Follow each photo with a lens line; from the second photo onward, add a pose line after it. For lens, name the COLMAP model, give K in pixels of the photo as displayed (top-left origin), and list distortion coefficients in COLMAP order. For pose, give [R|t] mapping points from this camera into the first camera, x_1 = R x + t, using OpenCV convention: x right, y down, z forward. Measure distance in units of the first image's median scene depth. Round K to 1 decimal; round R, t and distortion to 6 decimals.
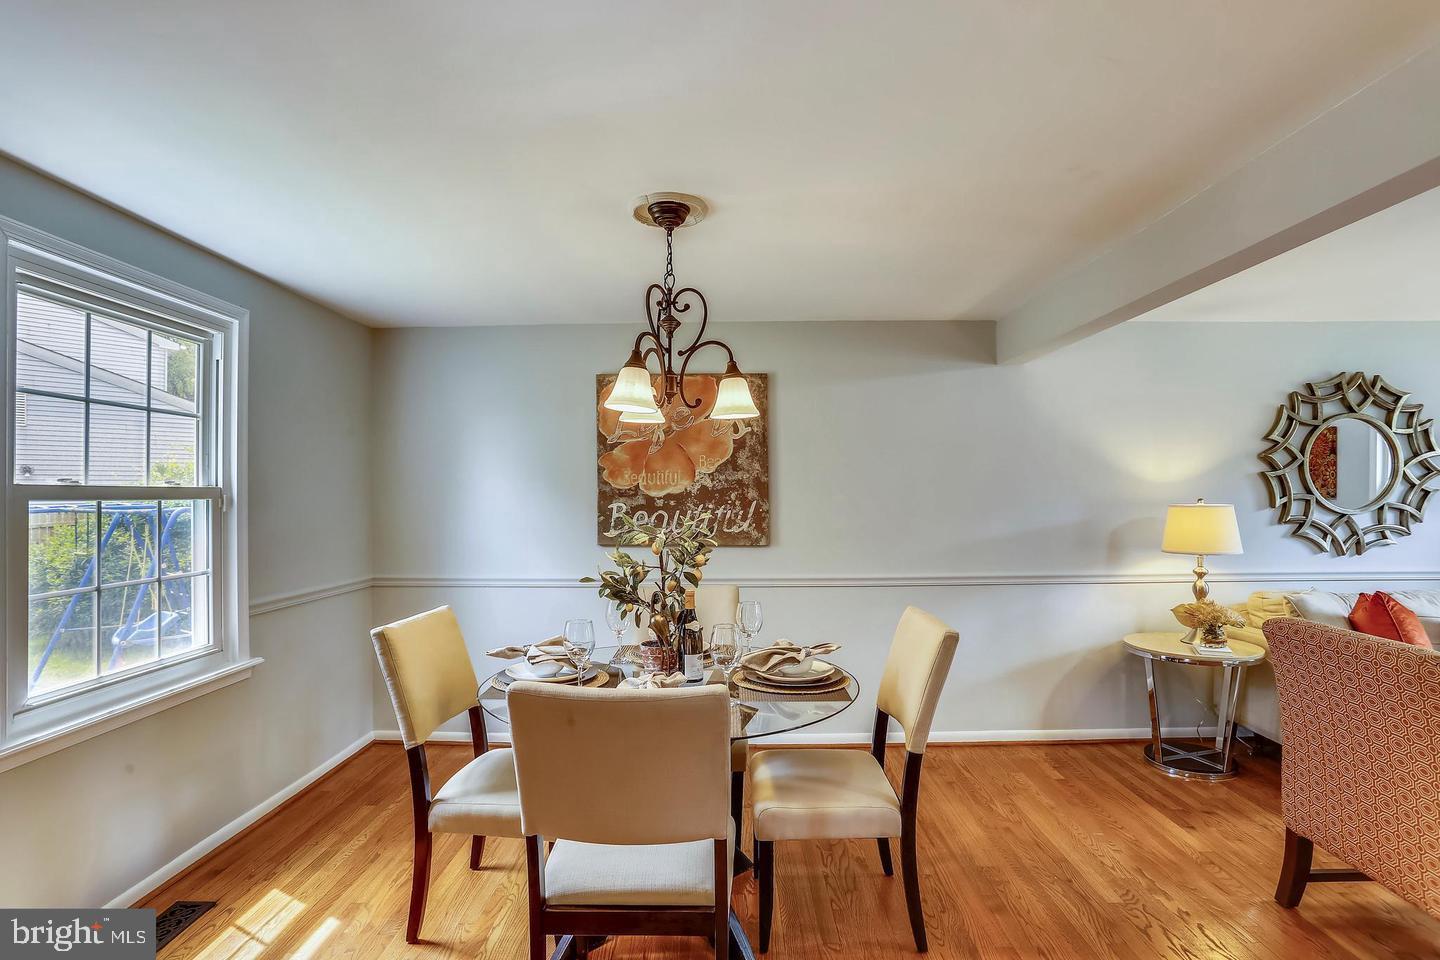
lens RADIAL K [[702.9, 0, 698.0], [0, 702.9, 498.8], [0, 0, 1]] dist [-0.029391, 0.004219]
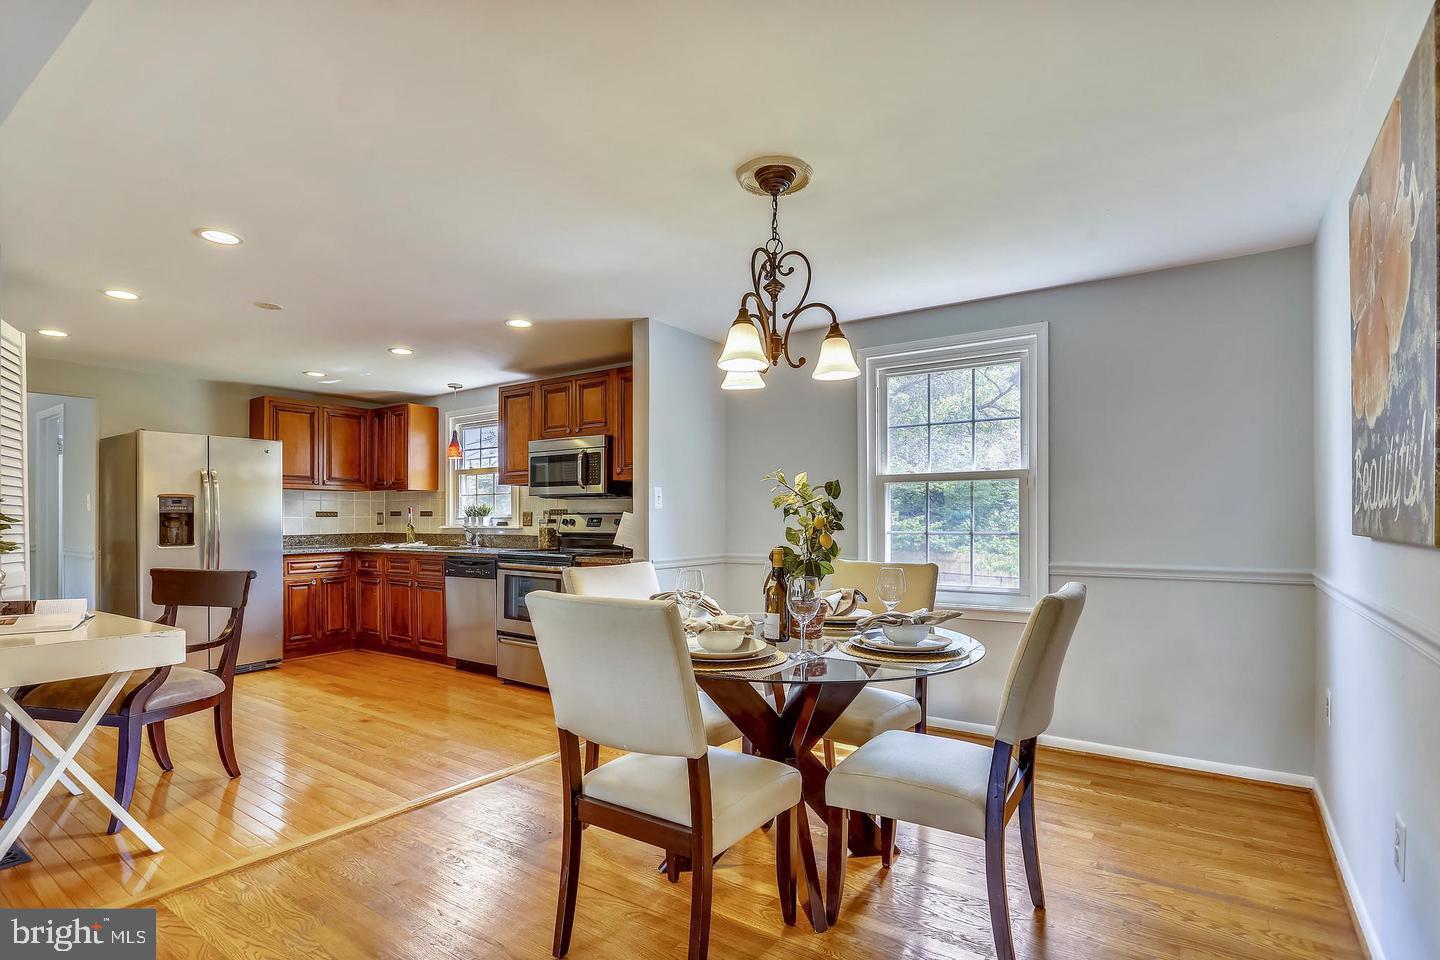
lens RADIAL K [[702.9, 0, 727.9], [0, 702.9, 517.2], [0, 0, 1]] dist [-0.029391, 0.004219]
pose [[-0.534675, 0.000668, -0.845057, 0.520210], [-0.001855, 0.999996, 0.001964, 0.052907], [0.845056, 0.002617, -0.534672, 0.901248]]
